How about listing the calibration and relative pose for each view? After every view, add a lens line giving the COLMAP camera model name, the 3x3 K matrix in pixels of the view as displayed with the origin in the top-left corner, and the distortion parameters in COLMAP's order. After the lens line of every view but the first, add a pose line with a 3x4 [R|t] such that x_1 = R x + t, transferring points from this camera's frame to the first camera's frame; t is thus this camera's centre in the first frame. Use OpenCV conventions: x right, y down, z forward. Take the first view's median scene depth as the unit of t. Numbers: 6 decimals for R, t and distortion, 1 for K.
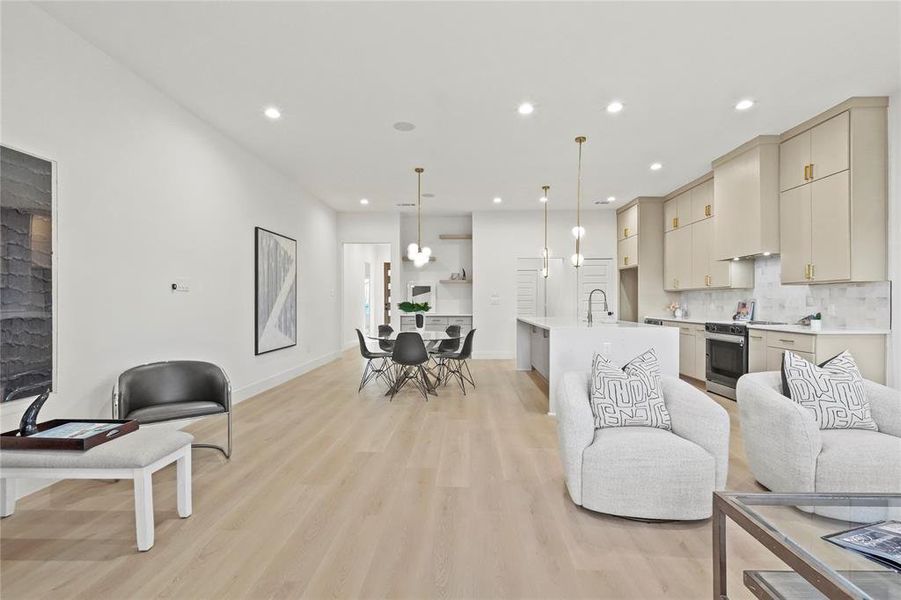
lens RADIAL K [[415.1, 0, 450.8], [0, 415.1, 298.2], [0, 0, 1]] dist [-0.002596, -0.000799]
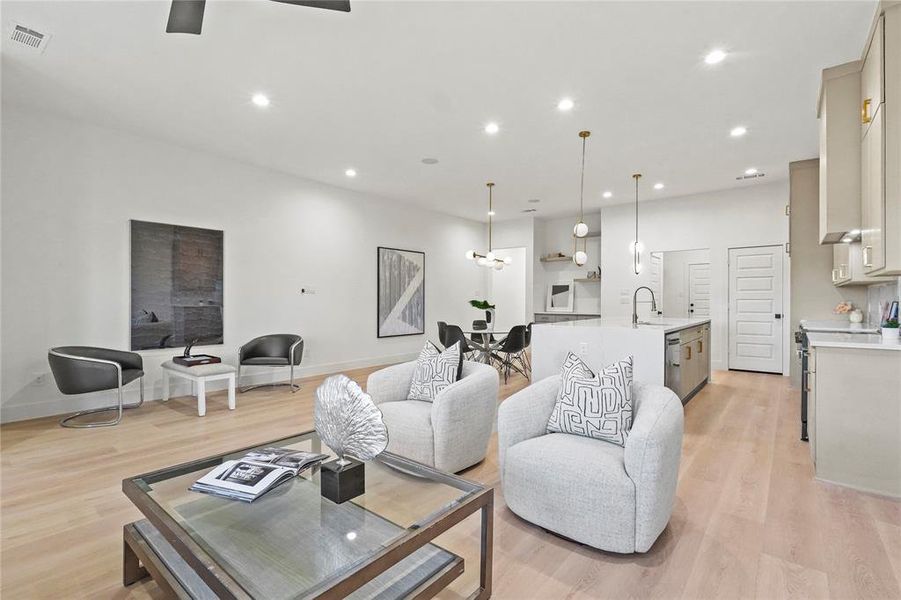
lens RADIAL K [[415.1, 0, 450.8], [0, 415.1, 298.2], [0, 0, 1]] dist [-0.002596, -0.000799]
pose [[0.790968, 0.000187, -0.611858, 0.570211], [0.001917, 0.999994, 0.002785, -0.000693], [0.611855, -0.003376, 0.790963, 0.032875]]
